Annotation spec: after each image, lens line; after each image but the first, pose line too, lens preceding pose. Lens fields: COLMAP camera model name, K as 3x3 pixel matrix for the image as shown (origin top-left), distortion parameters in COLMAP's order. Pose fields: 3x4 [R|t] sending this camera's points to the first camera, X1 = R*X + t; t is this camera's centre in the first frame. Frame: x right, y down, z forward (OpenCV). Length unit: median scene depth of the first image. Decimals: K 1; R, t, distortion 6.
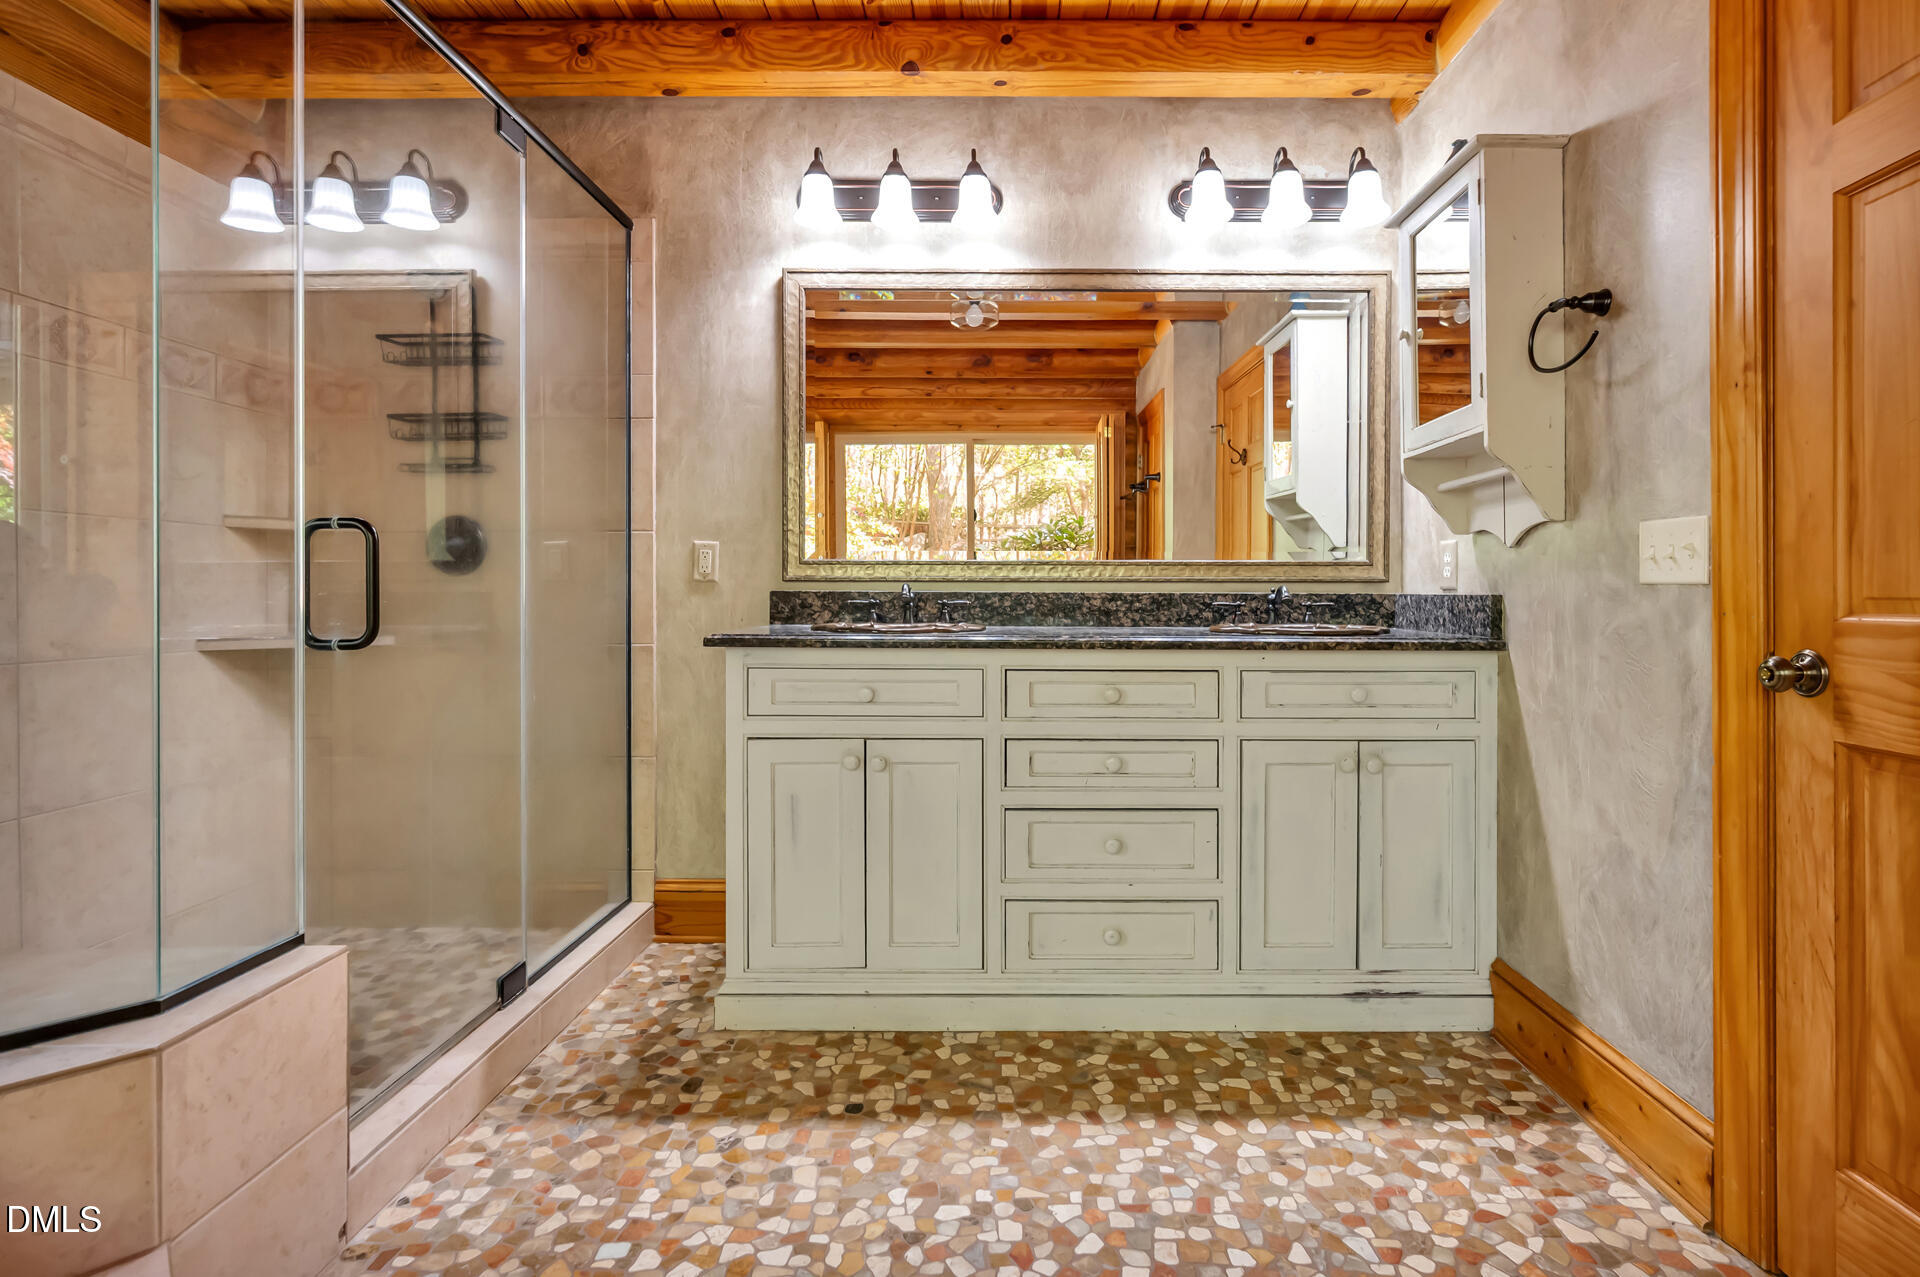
lens RADIAL K [[964.7, 0, 969.2], [0, 964.7, 594.2], [0, 0, 1]] dist [0.003044, 0.000048]
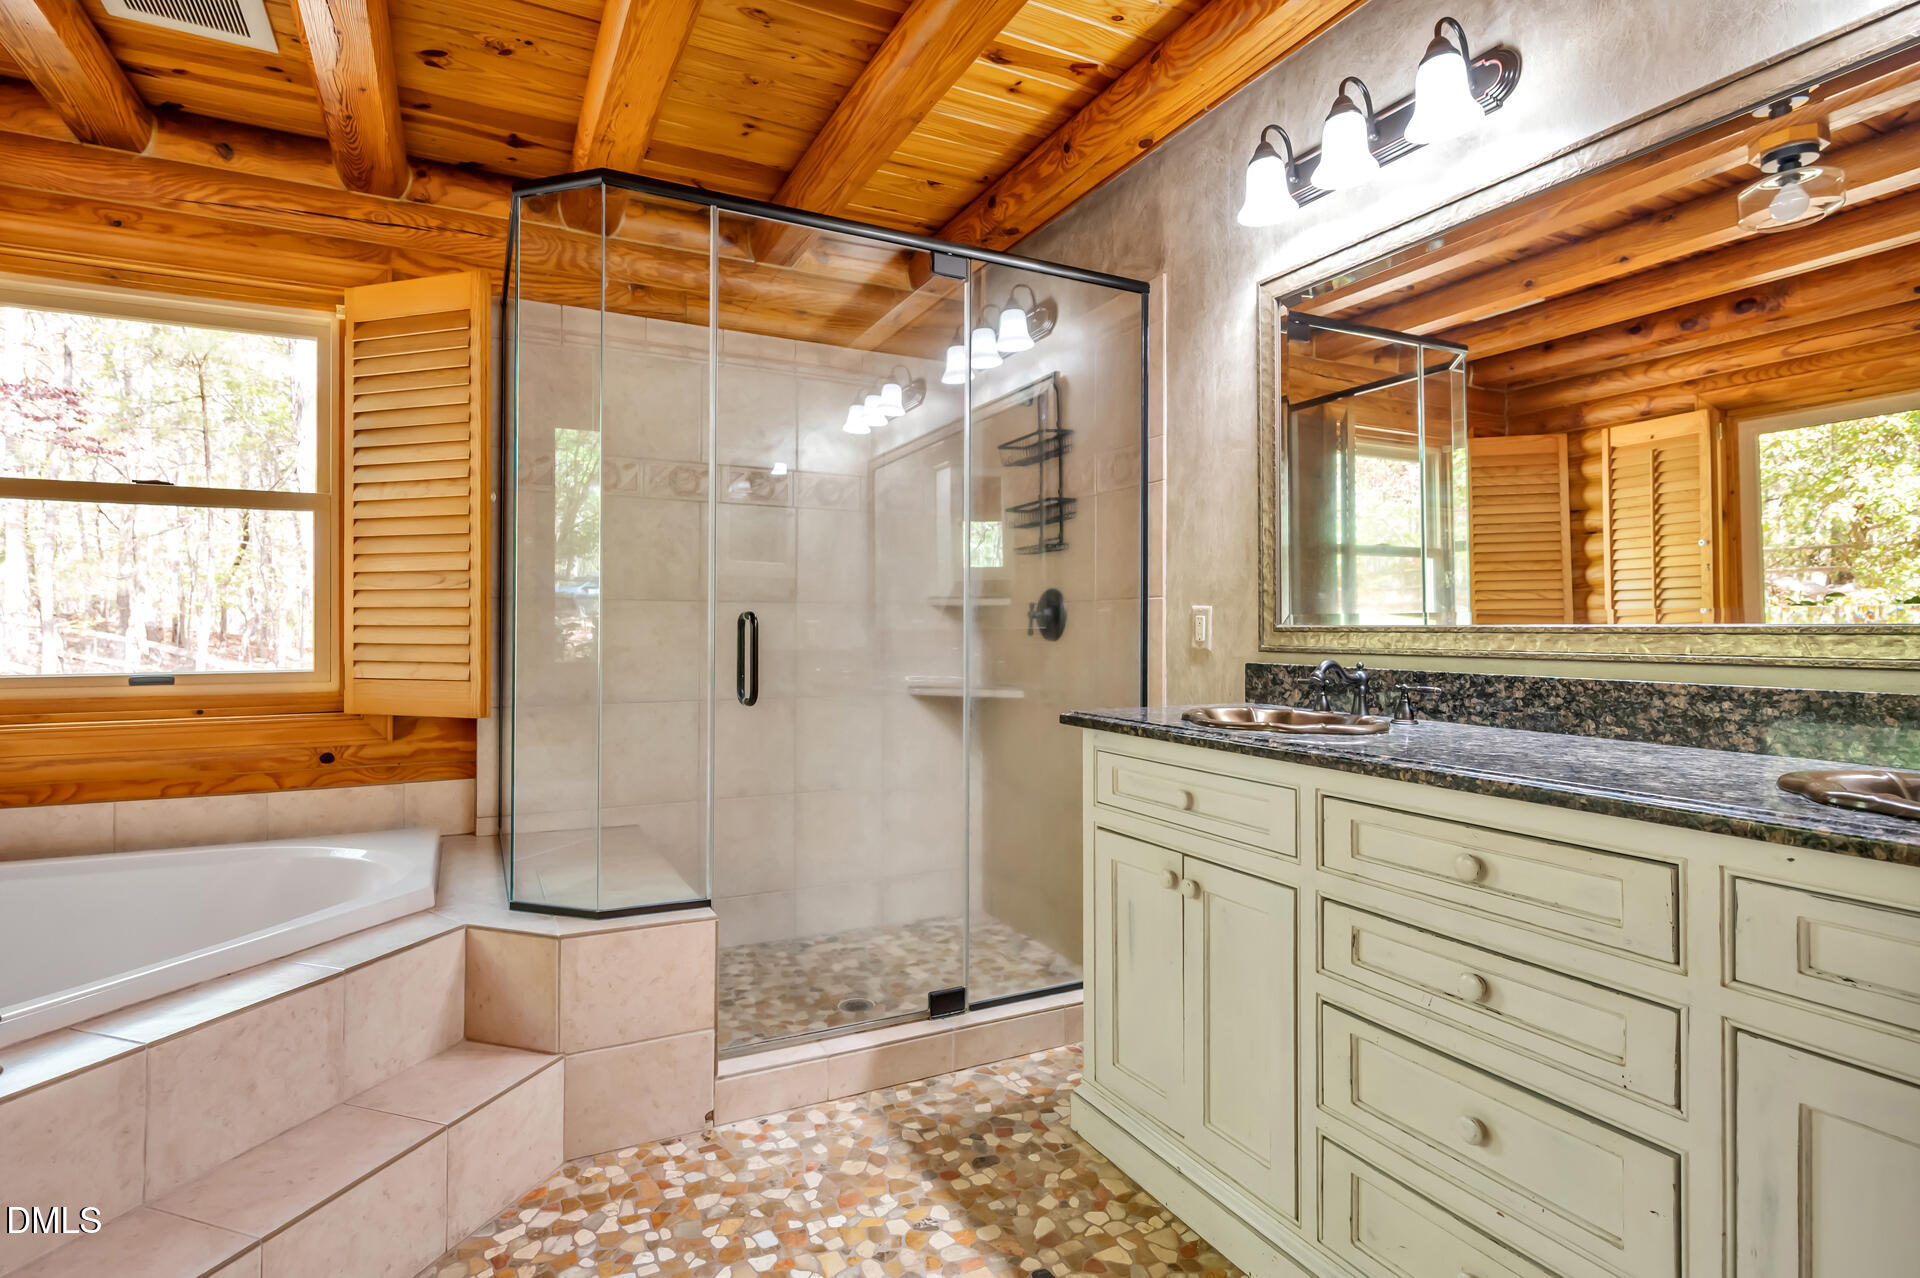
lens RADIAL K [[964.7, 0, 957.7], [0, 964.7, 621.9], [0, 0, 1]] dist [0.003044, 0.000048]
pose [[0.445393, -0.007621, -0.895303, 0.444478], [-0.003248, 0.999943, -0.010127, -0.030116], [0.895329, 0.007418, 0.445343, 0.388566]]
